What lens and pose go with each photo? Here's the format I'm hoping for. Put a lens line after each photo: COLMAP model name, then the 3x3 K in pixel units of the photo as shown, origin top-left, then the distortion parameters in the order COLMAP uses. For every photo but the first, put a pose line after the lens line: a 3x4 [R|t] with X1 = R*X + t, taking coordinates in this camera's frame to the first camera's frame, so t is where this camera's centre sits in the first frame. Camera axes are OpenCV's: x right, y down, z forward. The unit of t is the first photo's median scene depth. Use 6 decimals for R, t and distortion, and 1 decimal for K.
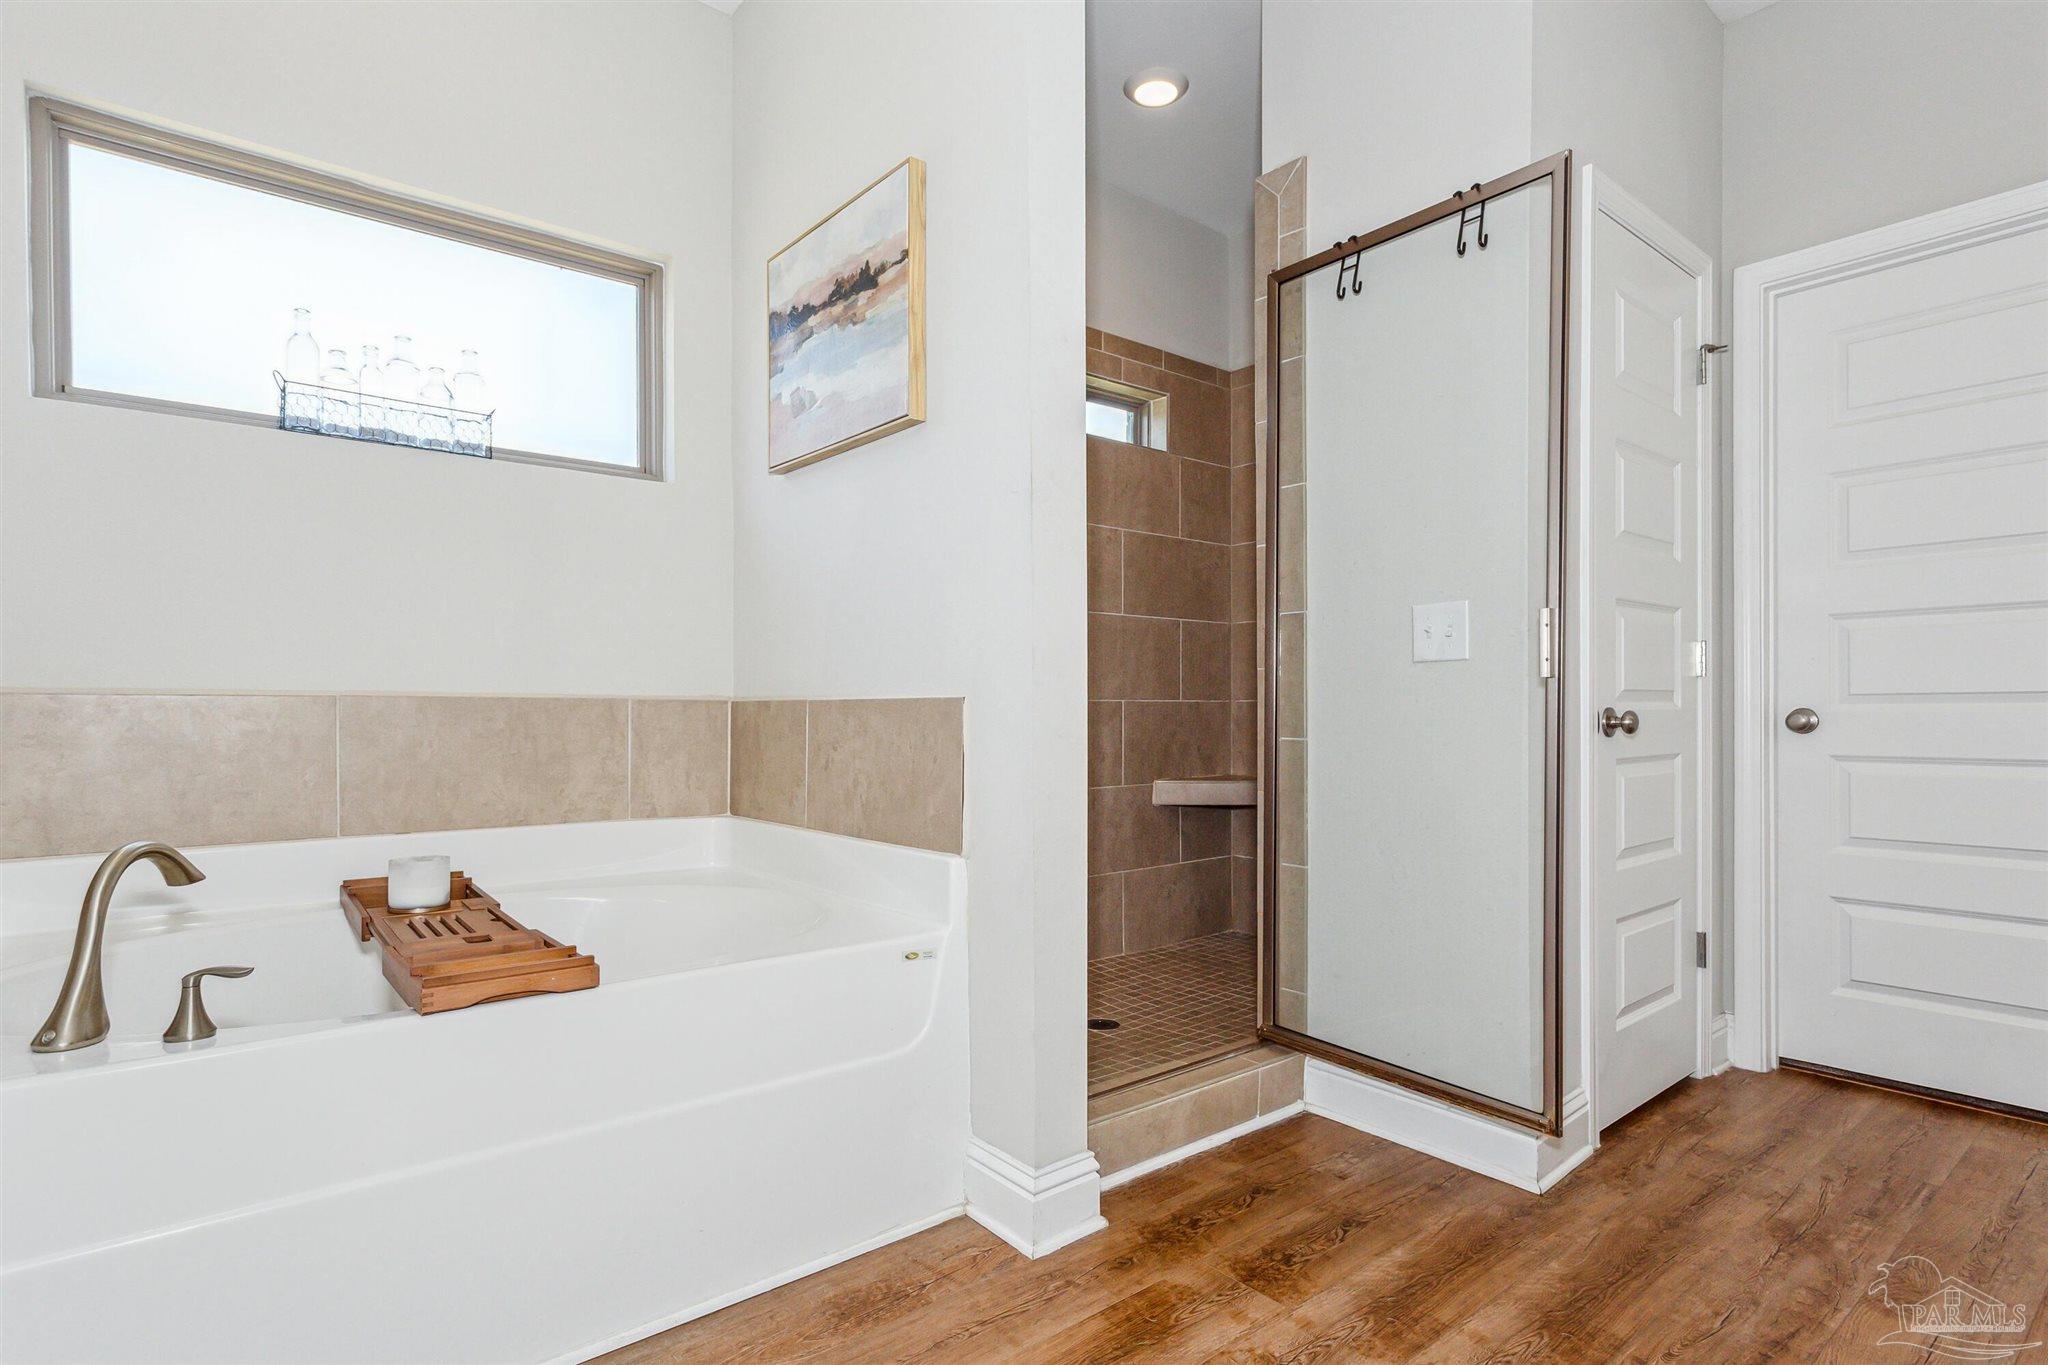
lens RADIAL K [[1034.2, 0, 1023.5], [0, 1034.2, 718.8], [0, 0, 1]] dist [0.000562, 0.000429]
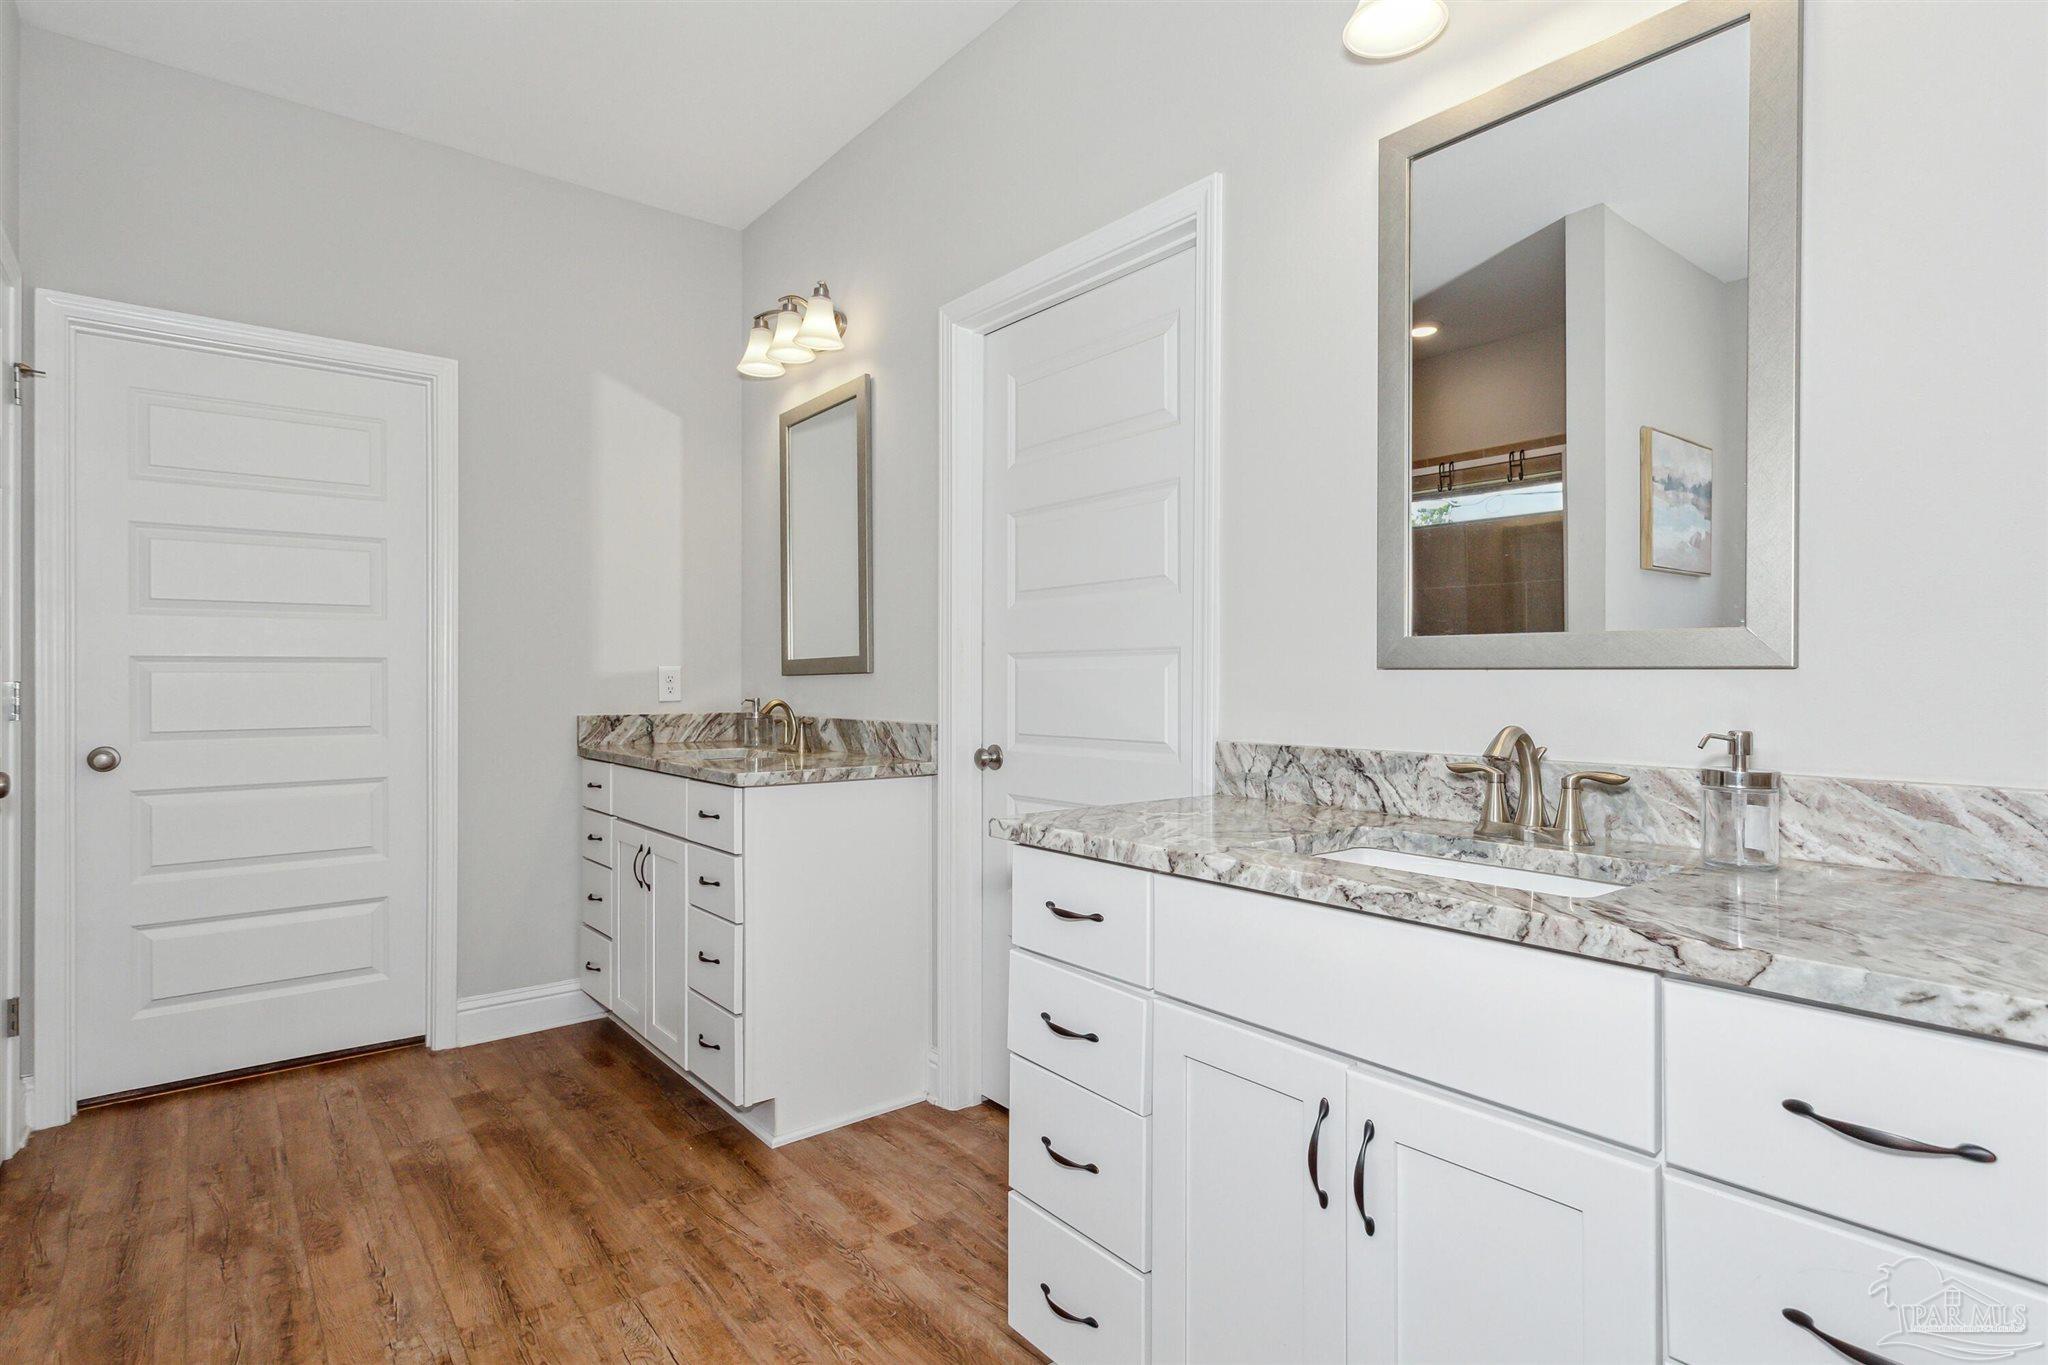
lens RADIAL K [[1038.9, 0, 1024.0], [0, 1038.9, 682.5], [0, 0, 1]] dist [0.001136, 0.000225]
pose [[0.015785, -0.001244, 0.999875, -0.304439], [0.009049, 0.999958, 0.001102, -0.080452], [-0.999834, 0.009031, 0.015796, 0.100983]]
